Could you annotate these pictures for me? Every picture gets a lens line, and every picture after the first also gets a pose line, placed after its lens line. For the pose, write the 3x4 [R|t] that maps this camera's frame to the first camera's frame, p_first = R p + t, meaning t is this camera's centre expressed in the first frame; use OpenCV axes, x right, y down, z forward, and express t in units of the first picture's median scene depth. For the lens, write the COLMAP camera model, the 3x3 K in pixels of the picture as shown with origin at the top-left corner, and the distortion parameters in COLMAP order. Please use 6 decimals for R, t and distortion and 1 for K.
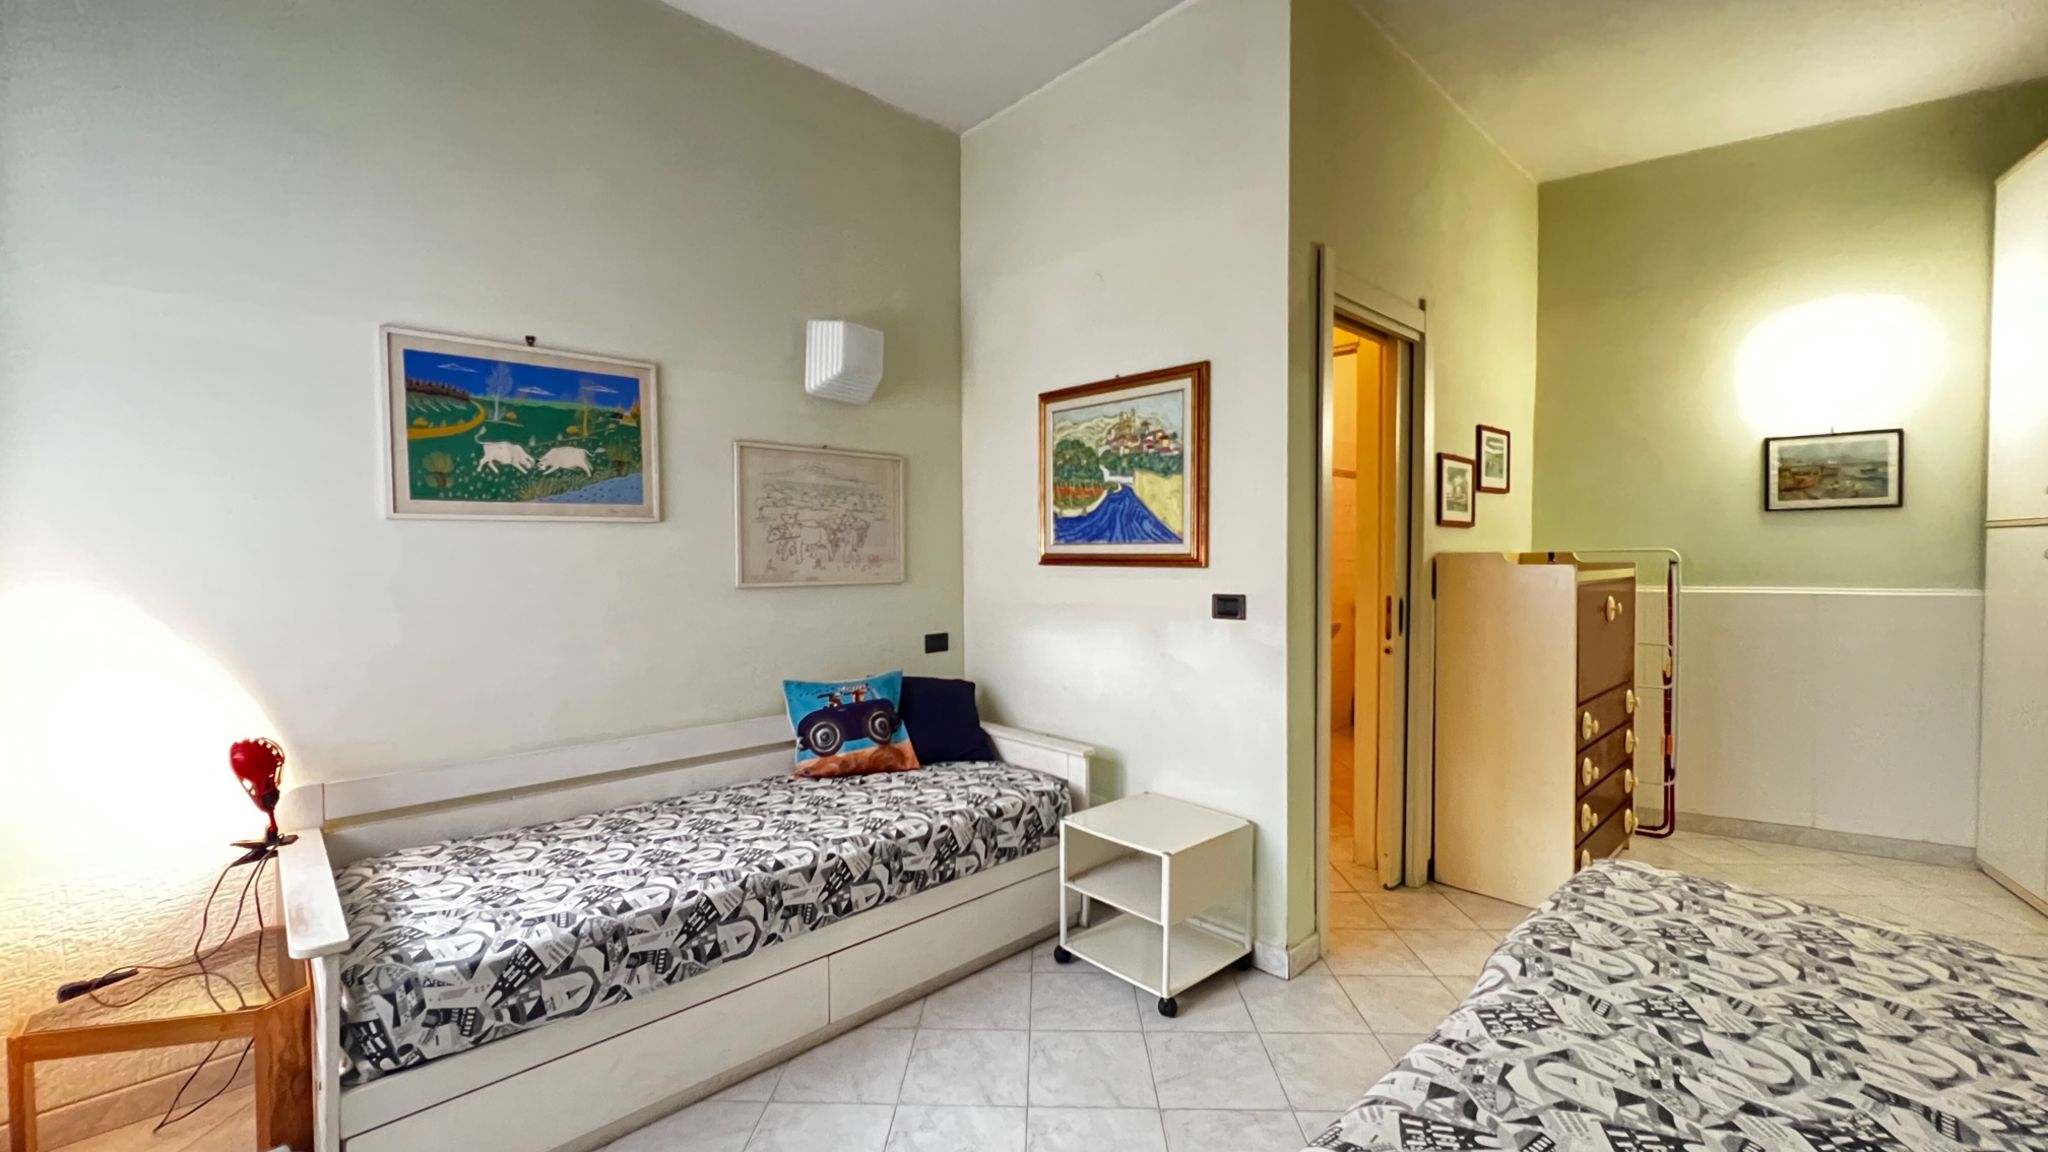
lens RADIAL K [[817.8, 0, 1015.7], [0, 817.8, 576.8], [0, 0, 1]] dist [0.000528, -0.000253]
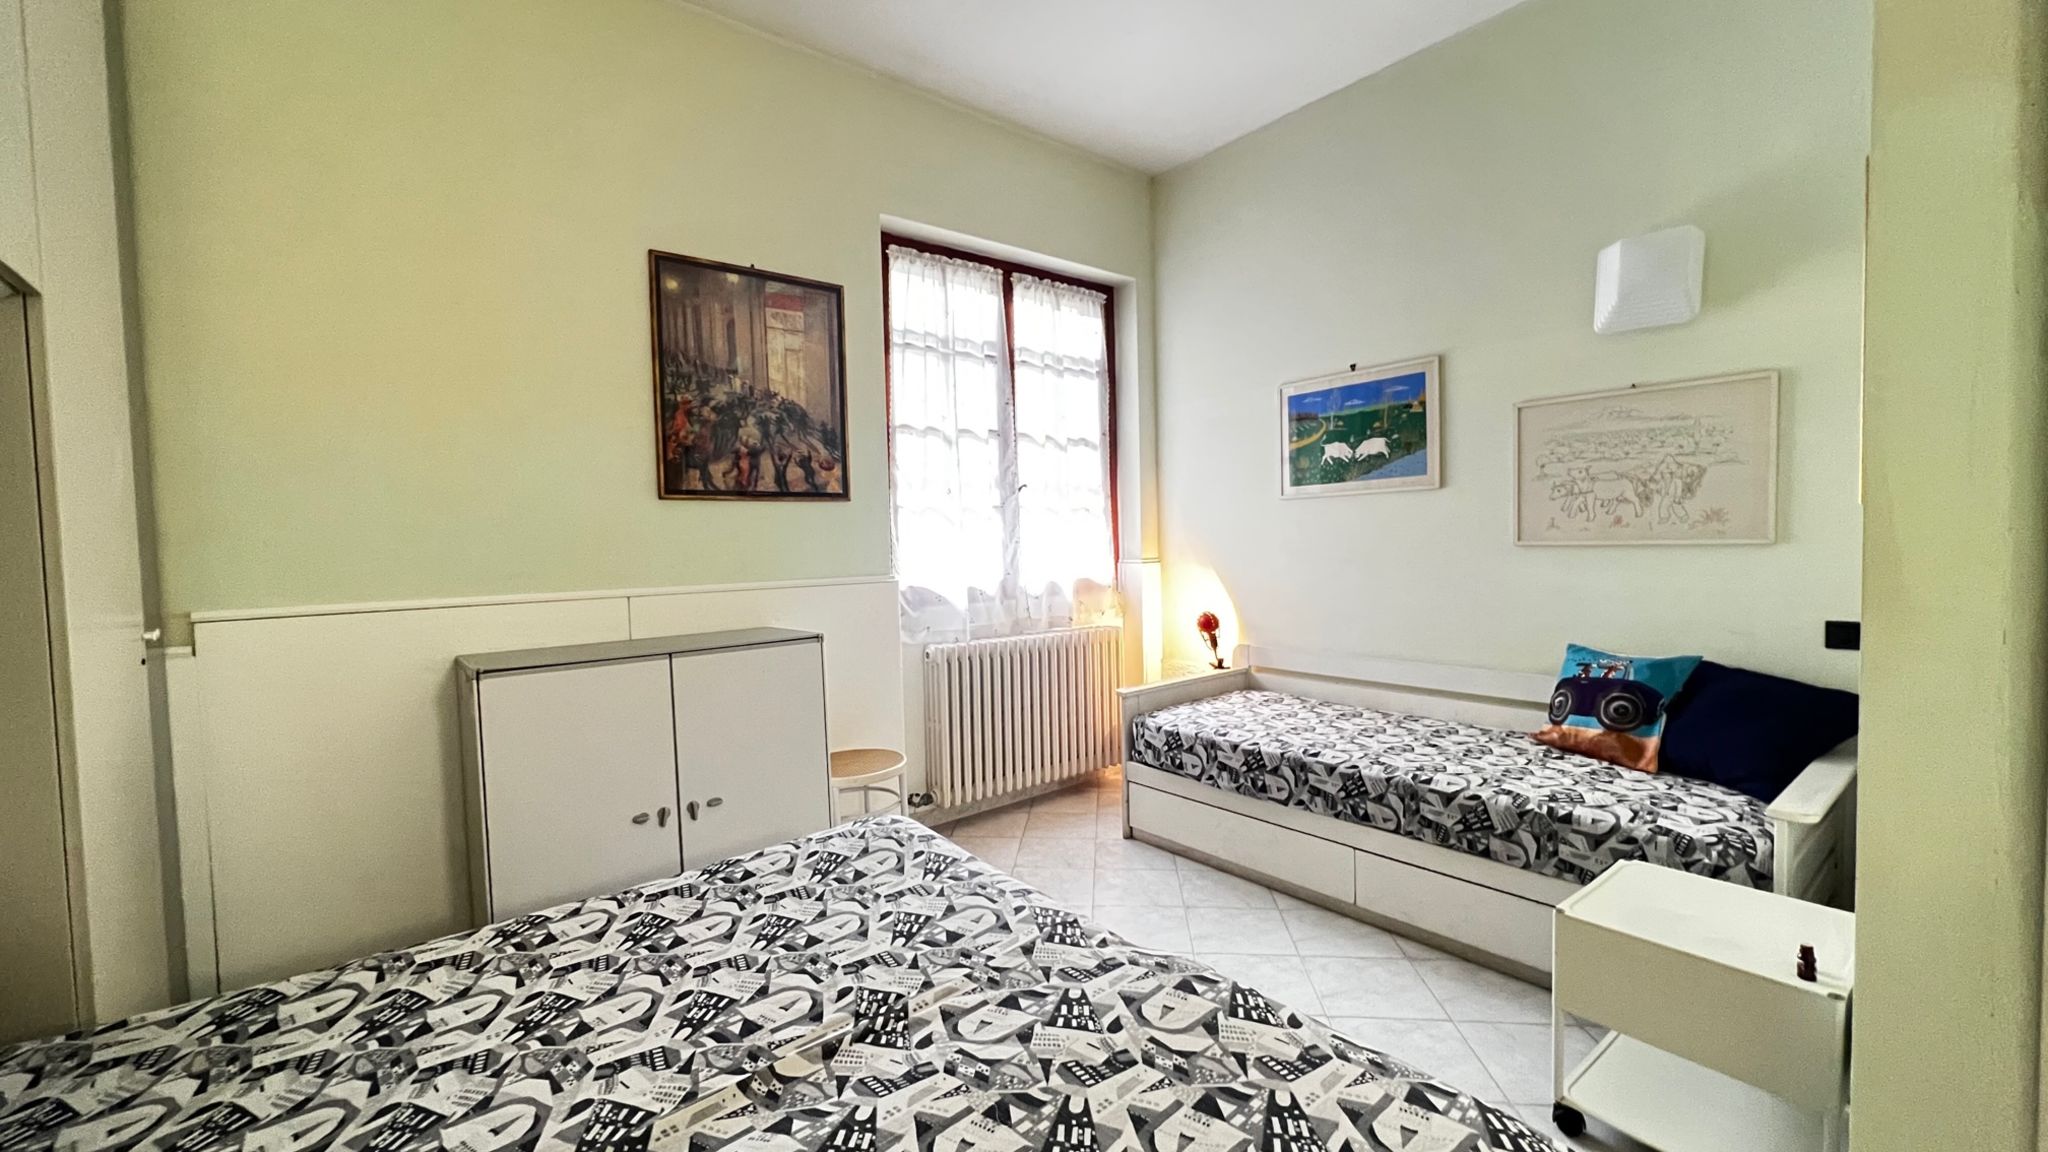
lens RADIAL K [[824.2, 0, 1017.4], [0, 824.2, 575.8], [0, 0, 1]] dist [-0.001983, -0.000245]
pose [[-0.078138, 0.054629, -0.995445, 0.880153], [-0.002847, 0.998481, 0.055019, -0.004402], [0.996939, 0.007133, -0.077863, 0.523357]]
